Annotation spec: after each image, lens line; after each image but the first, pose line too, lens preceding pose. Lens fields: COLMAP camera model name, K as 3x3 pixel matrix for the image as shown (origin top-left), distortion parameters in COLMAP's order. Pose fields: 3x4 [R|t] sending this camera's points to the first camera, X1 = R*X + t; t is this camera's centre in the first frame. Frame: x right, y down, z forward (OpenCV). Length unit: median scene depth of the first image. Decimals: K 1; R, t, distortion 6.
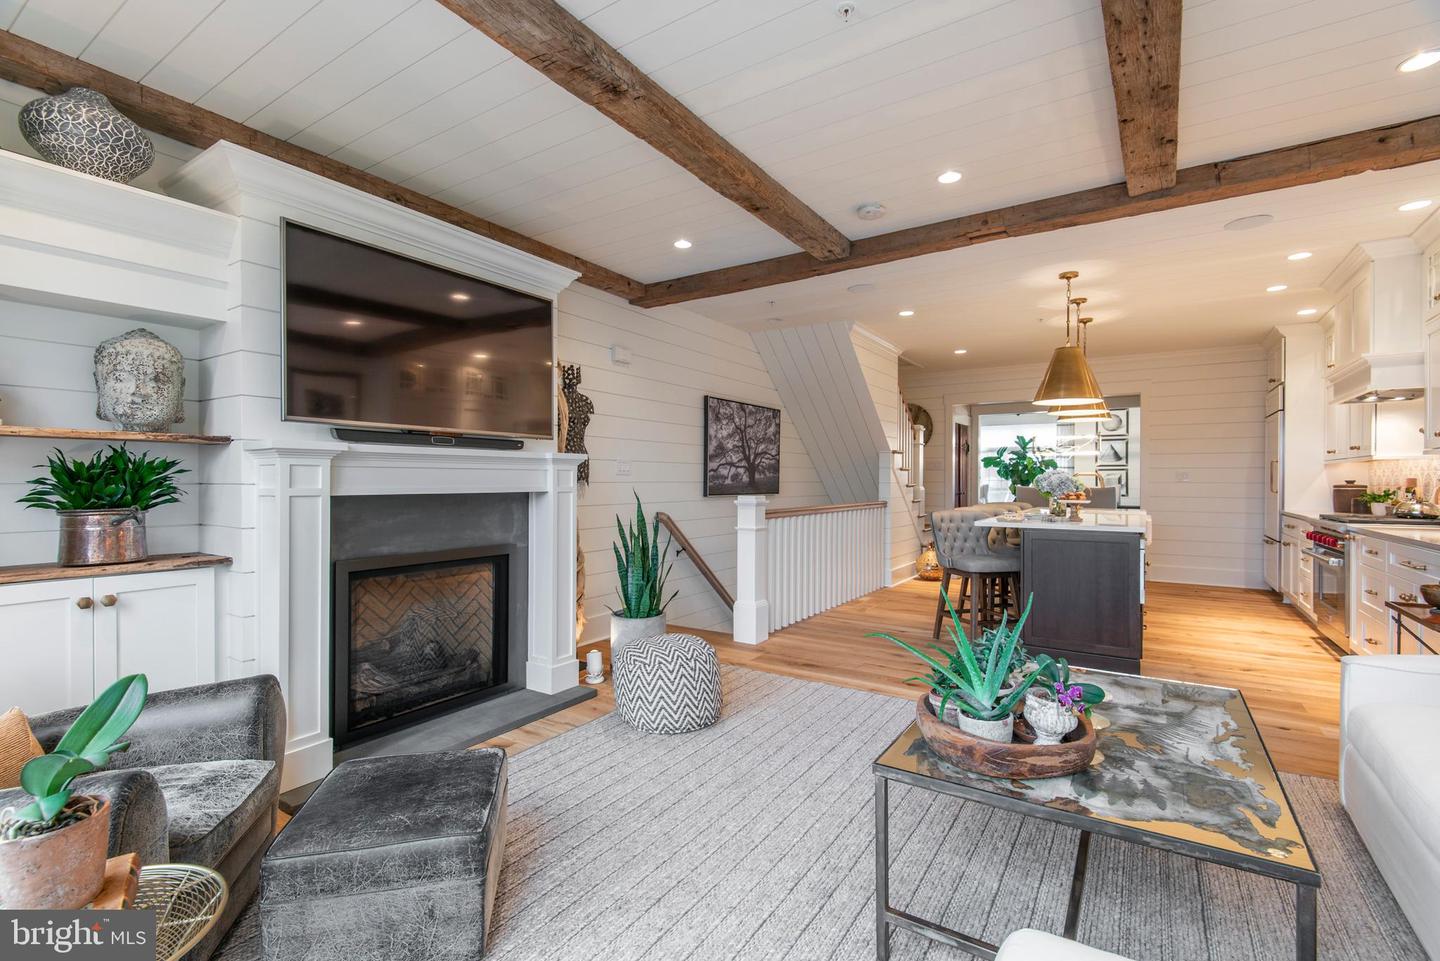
lens RADIAL K [[650.1, 0, 713.5], [0, 650.1, 482.4], [0, 0, 1]] dist [0.001452, -0.000156]
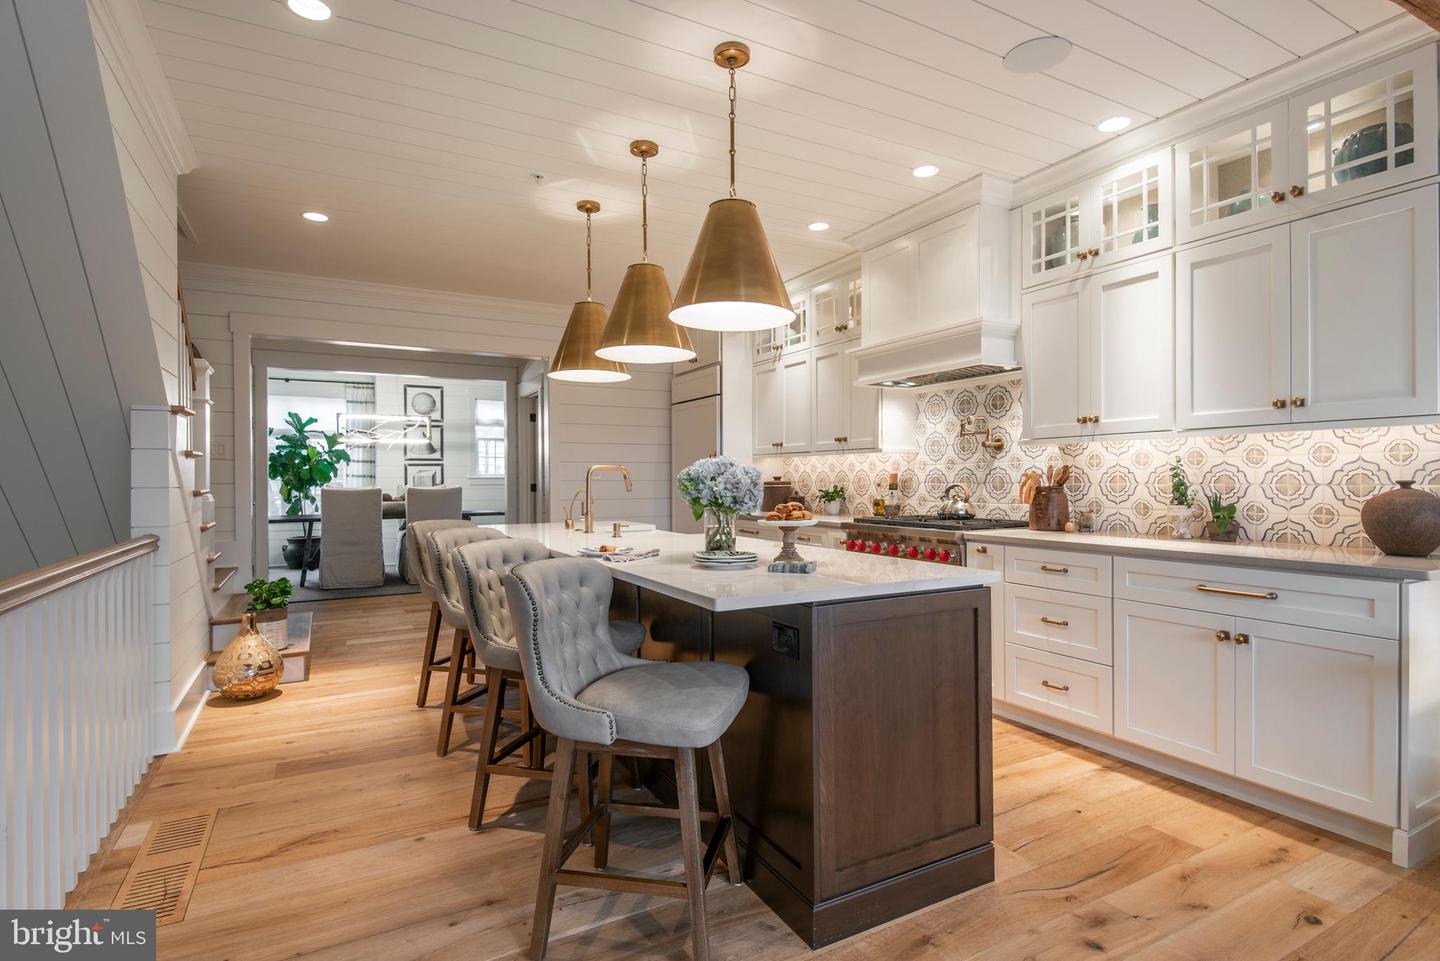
lens RADIAL K [[716.4, 0, 724.8], [0, 716.4, 485.6], [0, 0, 1]] dist [0.016817, 0.000171]
pose [[0.463012, -0.014419, 0.886235, 0.035186], [0.009275, 0.999892, 0.011423, -0.001977], [-0.886303, 0.002931, 0.463096, 0.436595]]
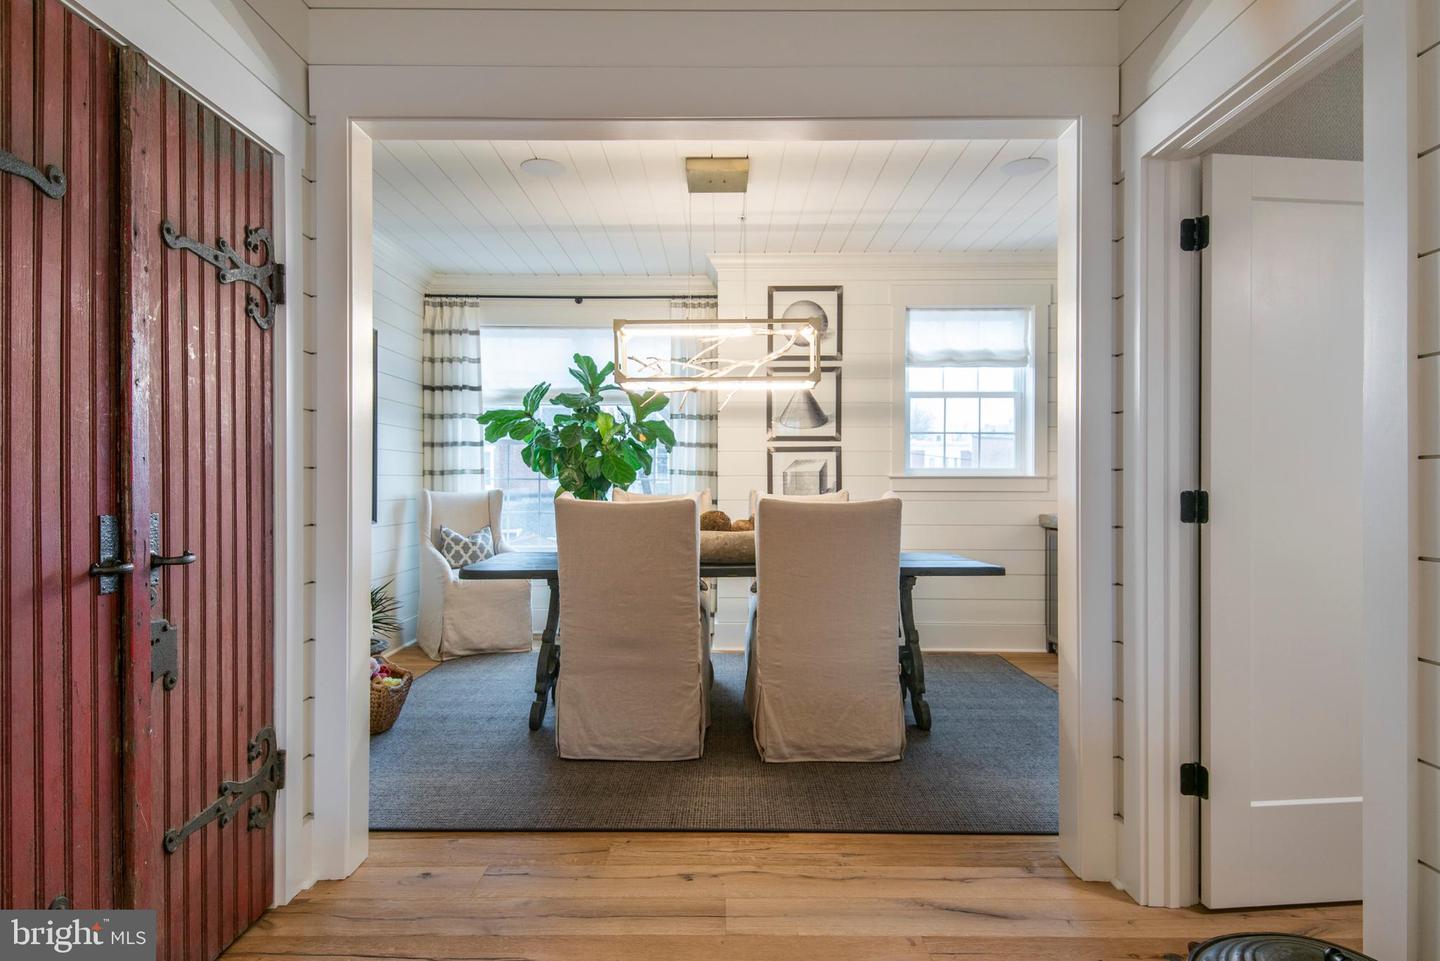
lens RADIAL K [[814.1, 0, 719.4], [0, 814.1, 484.3], [0, 0, 1]] dist [0.002575, 0.000114]
pose [[0.836982, -0.003307, 0.547221, 0.469207], [0.004041, 0.999992, -0.000138, 0.000903], [-0.547216, 0.002326, 0.836988, 0.947509]]
